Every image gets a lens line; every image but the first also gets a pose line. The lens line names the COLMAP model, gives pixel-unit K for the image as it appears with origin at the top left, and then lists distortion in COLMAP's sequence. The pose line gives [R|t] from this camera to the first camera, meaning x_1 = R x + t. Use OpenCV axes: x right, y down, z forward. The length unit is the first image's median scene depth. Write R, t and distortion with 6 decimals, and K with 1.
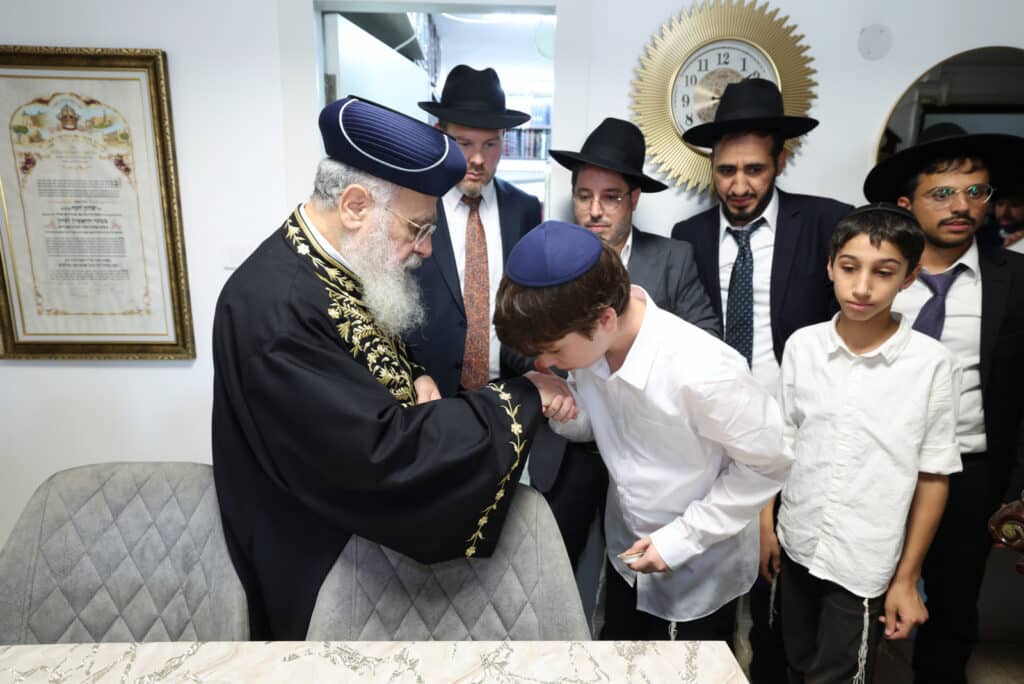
lens RADIAL K [[585.5, 0, 512.0], [0, 585.5, 342.0], [0, 0, 1]] dist [-0.025454, 0.030993]
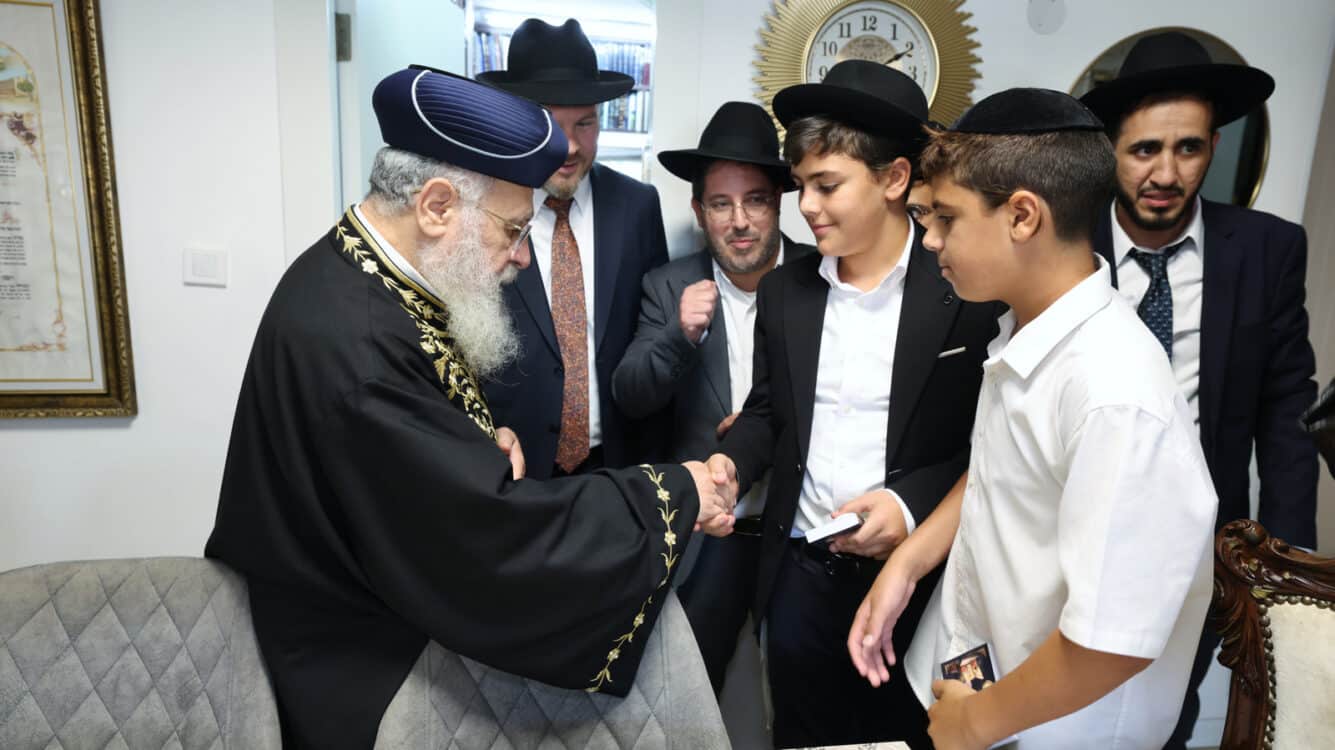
lens RADIAL K [[849.0, 0, 667.5], [0, 849.0, 375.0], [0, 0, 1]] dist [-0.017958, 0.043854]
pose [[0.989343, -0.007975, 0.145388, -0.078021], [0.010123, 0.999850, -0.014043, 0.002305], [-0.145254, 0.015366, 0.989275, -0.086995]]
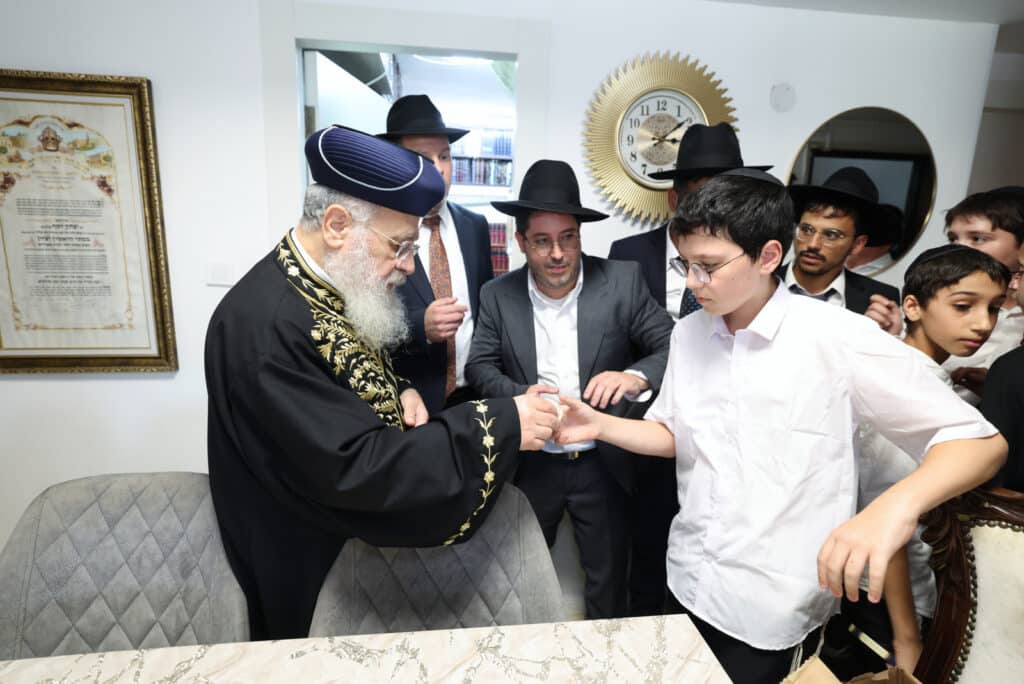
lens RADIAL K [[525.8, 0, 512.0], [0, 525.8, 342.0], [0, 0, 1]] dist [-0.036063, 0.026094]
pose [[0.994753, -0.008133, 0.101982, -0.043022], [0.009200, 0.999908, -0.009997, -0.008810], [-0.101891, 0.010882, 0.994736, 0.004255]]
